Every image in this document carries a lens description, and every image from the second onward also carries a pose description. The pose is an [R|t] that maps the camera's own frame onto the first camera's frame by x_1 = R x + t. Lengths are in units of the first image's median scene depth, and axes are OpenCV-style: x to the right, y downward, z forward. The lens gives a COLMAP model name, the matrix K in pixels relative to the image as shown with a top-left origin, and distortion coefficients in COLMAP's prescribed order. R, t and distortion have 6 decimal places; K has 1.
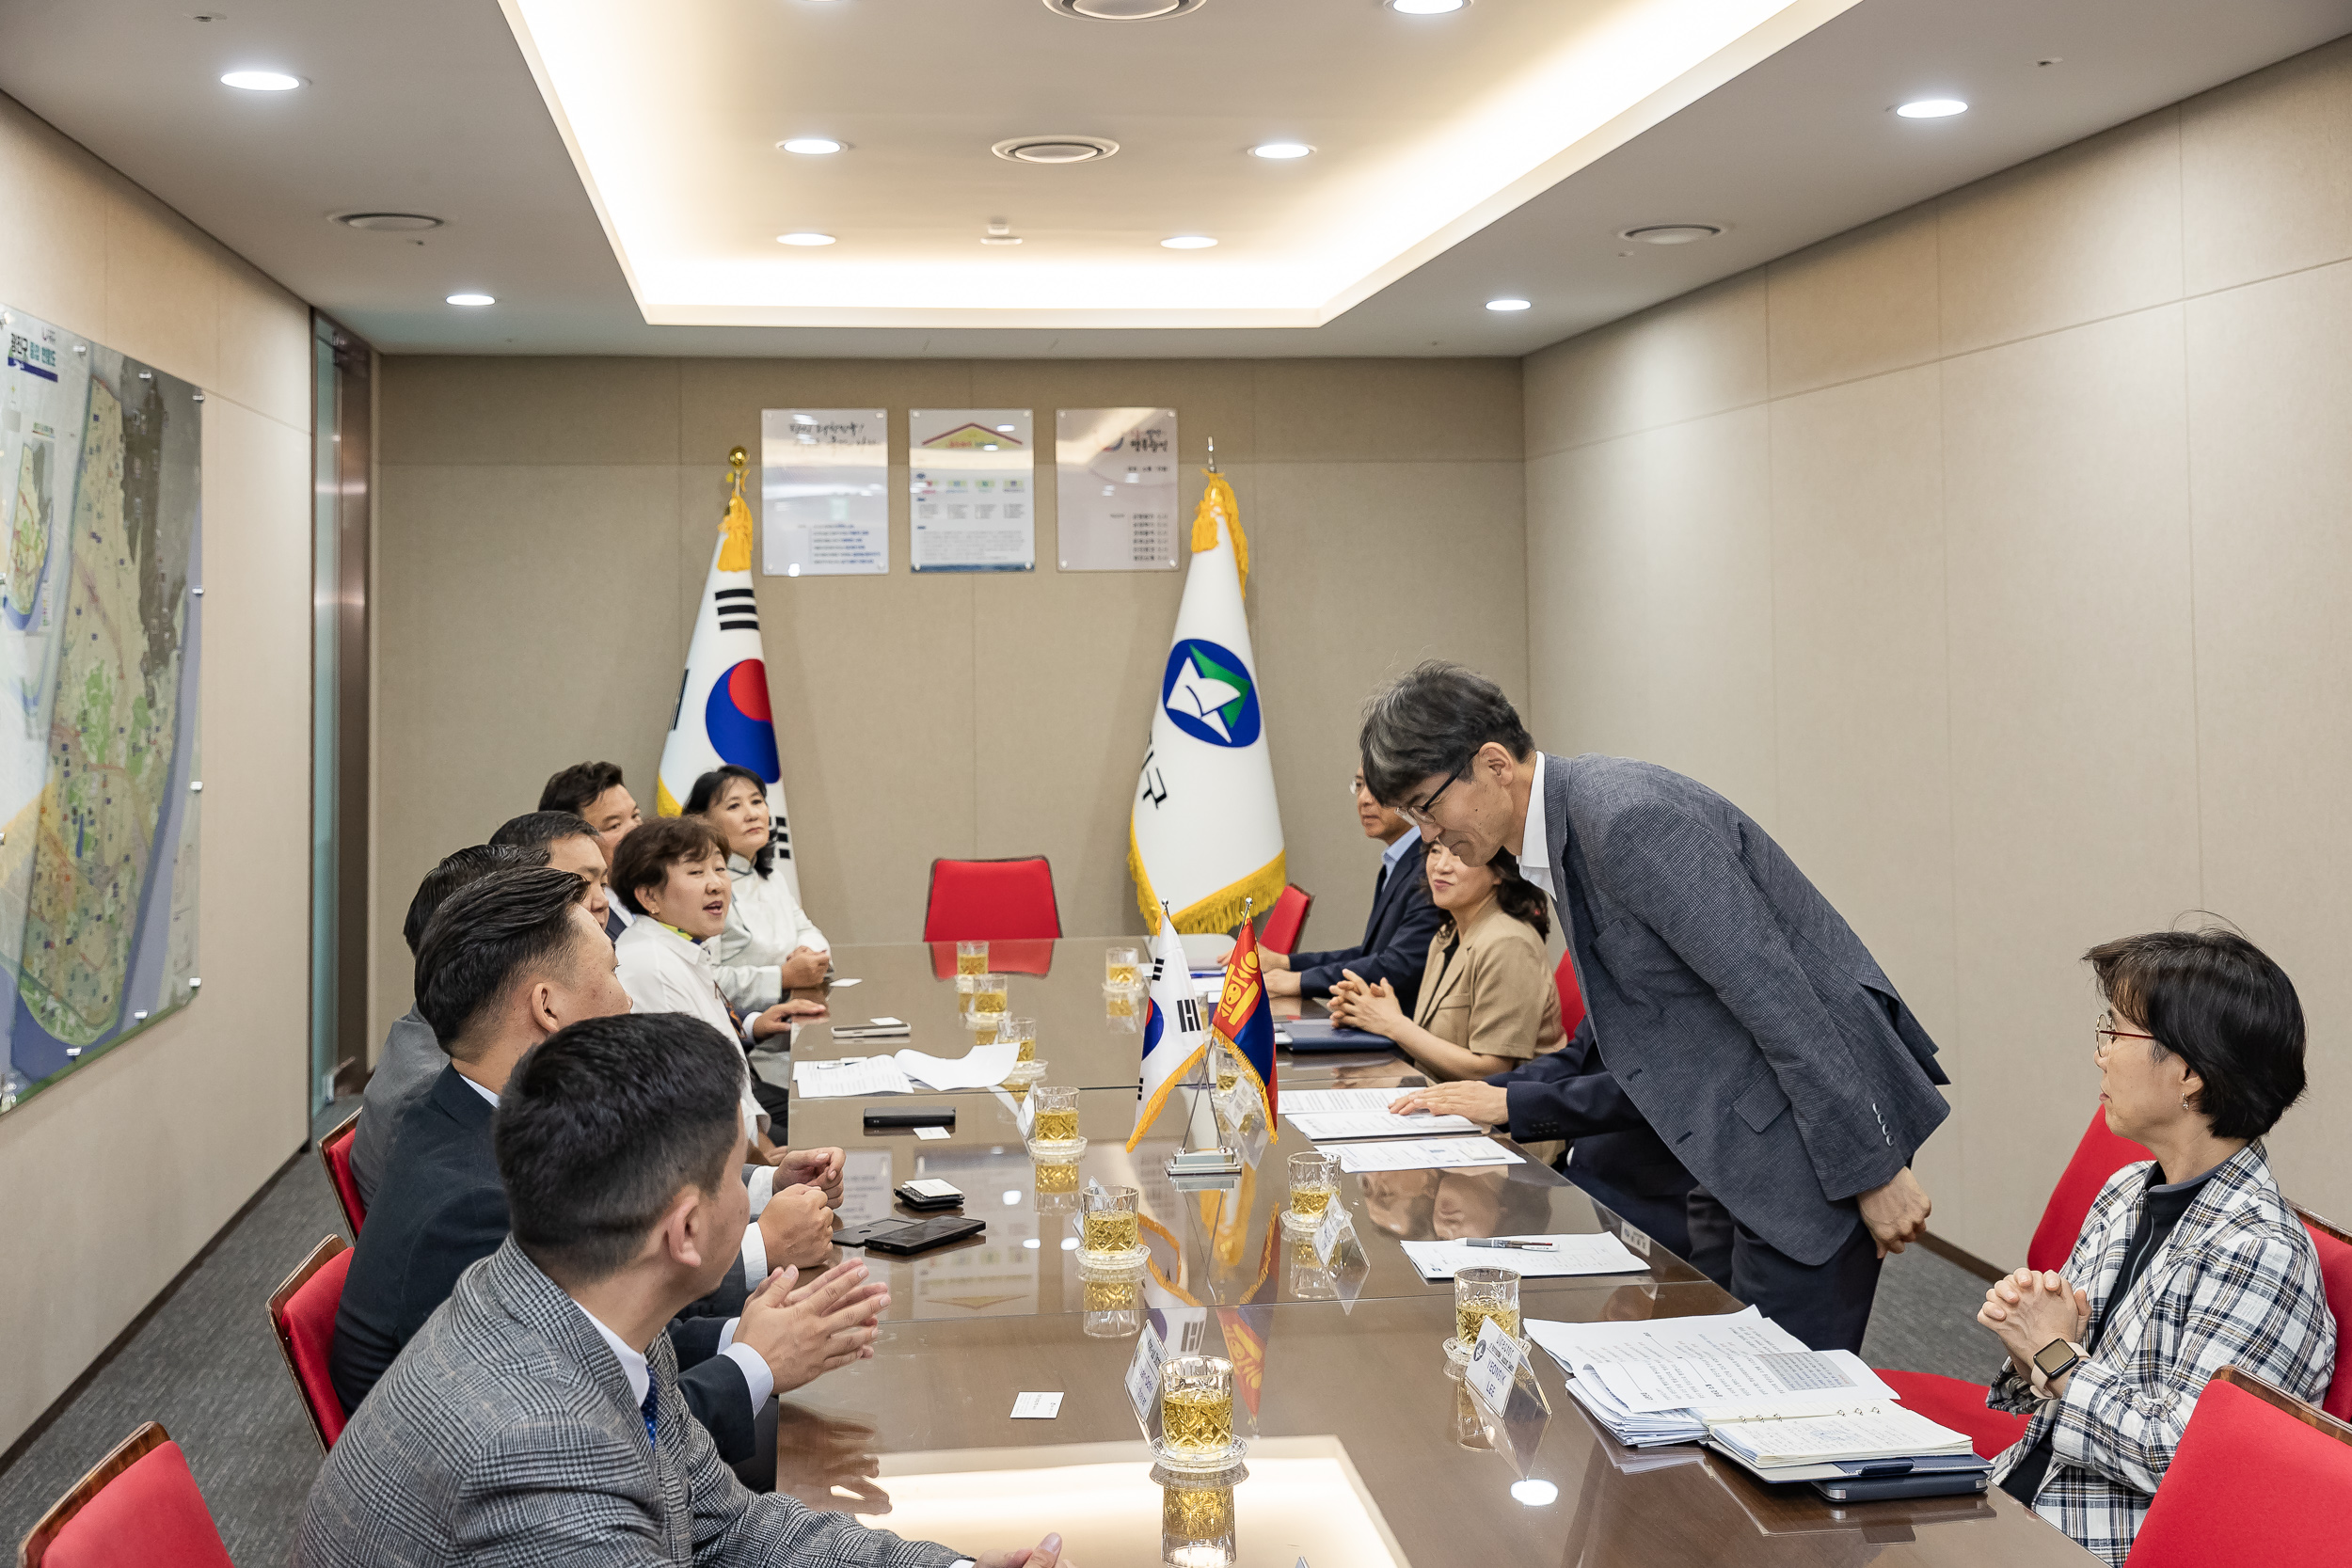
lens RADIAL K [[2629.3, 0, 1171.8], [0, 2629.3, 502.2], [0, 0, 1]] dist [0.006614, -0.029632]
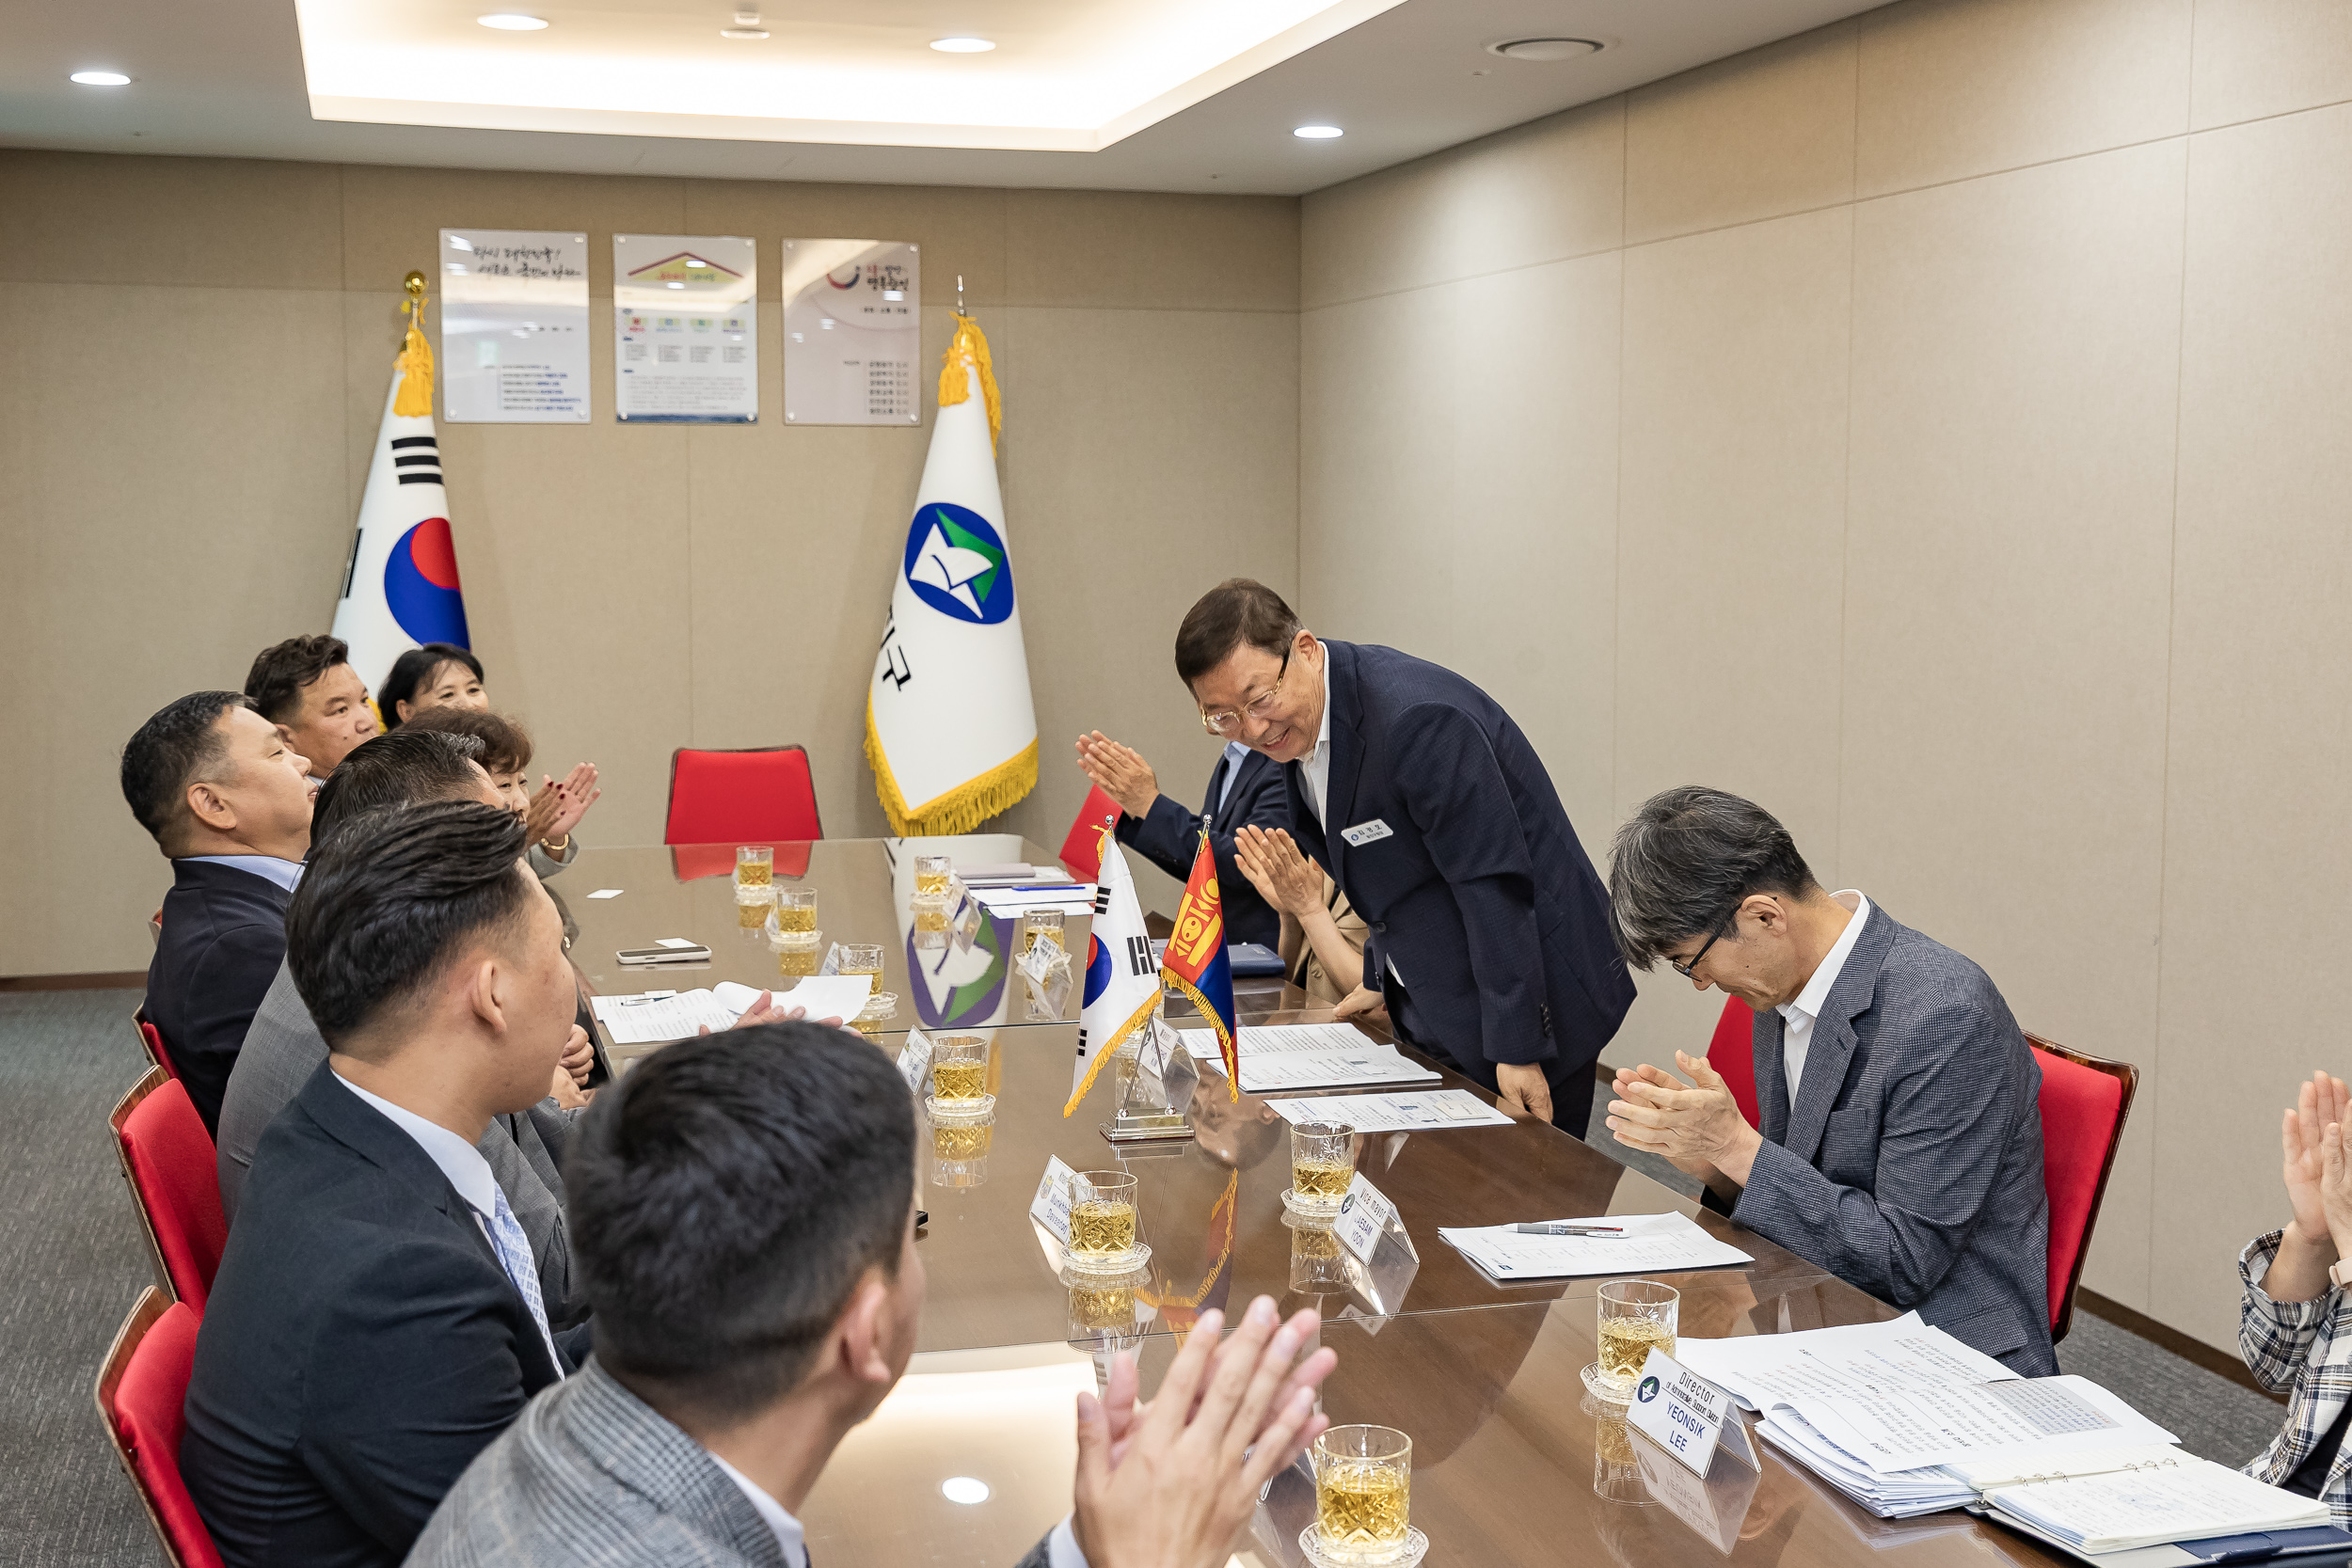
lens RADIAL K [[2711.4, 0, 1177.2], [0, 2711.4, 727.9], [0, 0, 1]] dist [-0.008627, 0.064291]
pose [[0.989458, 0.003975, 0.144764, -0.067377], [-0.023170, 0.991092, 0.131148, 0.007340], [-0.142953, -0.133120, 0.980736, 0.106886]]
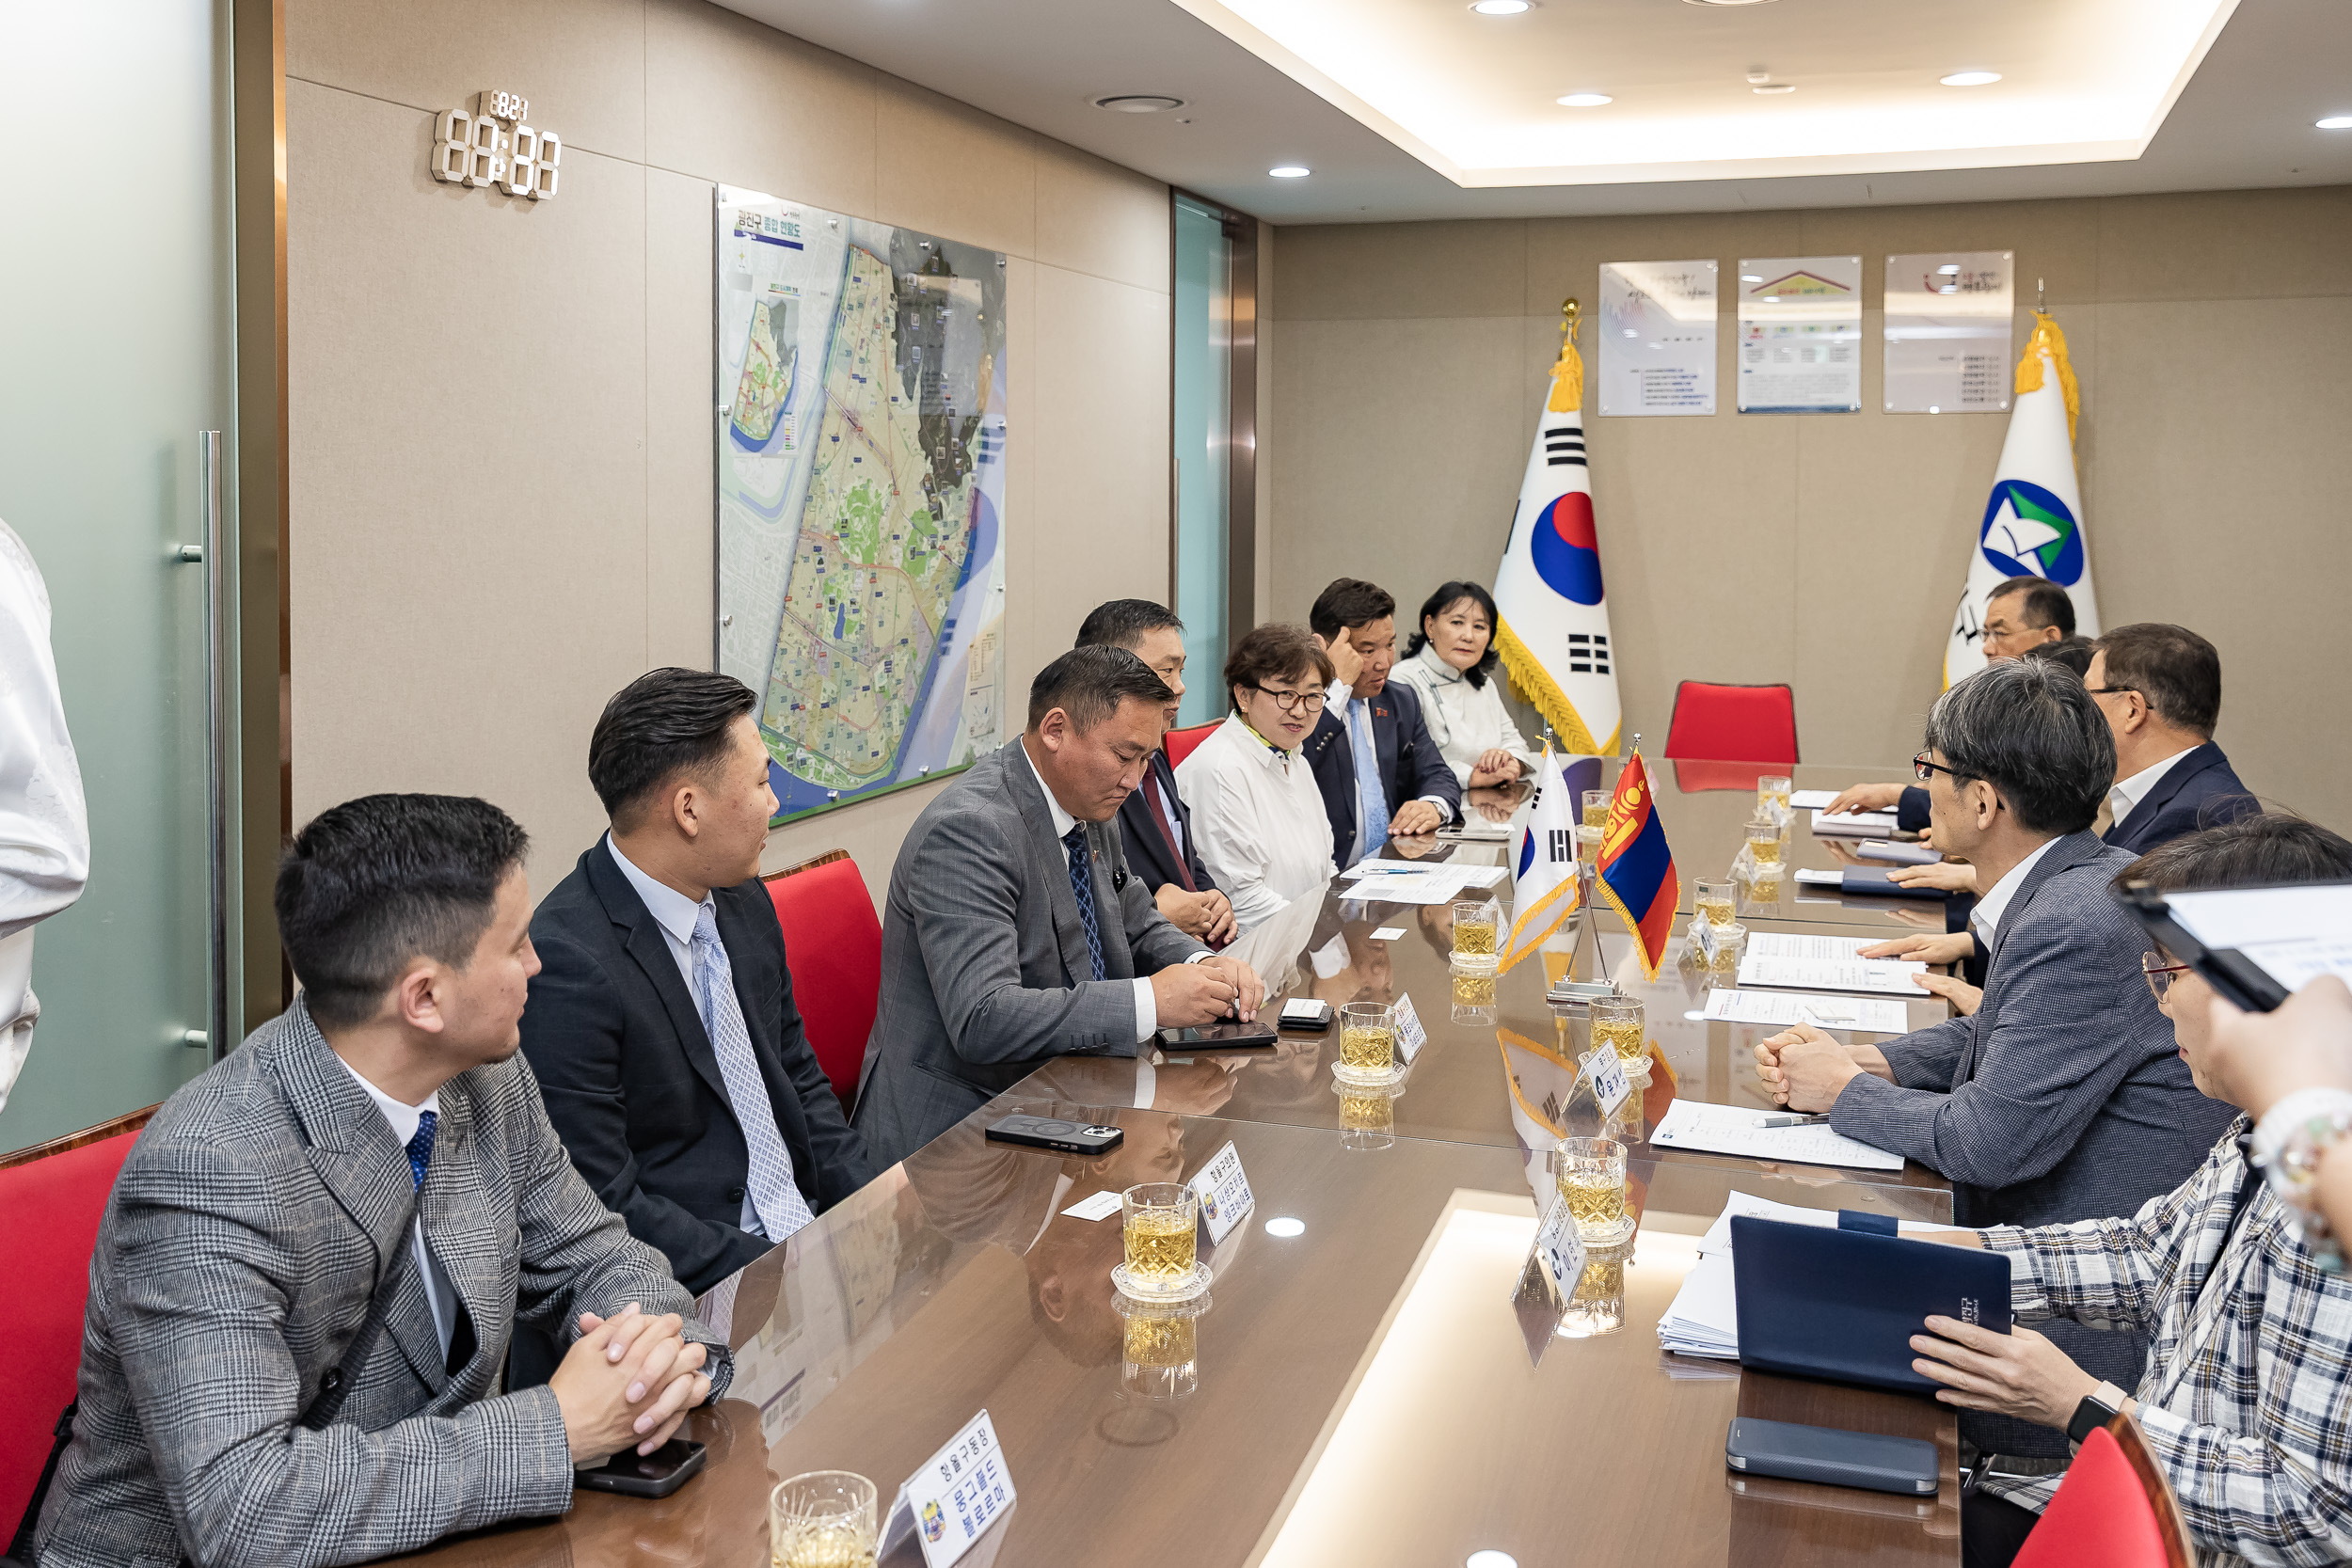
lens RADIAL K [[2256.9, 0, 1105.6], [0, 2256.9, 556.2], [0, 0, 1]] dist [-0.012054, -0.000686]
pose [[0.882287, 0.030304, -0.469735, 0.159923], [0.010343, 0.996436, 0.083710, 0.007921], [0.470597, -0.078715, 0.878830, 0.111631]]
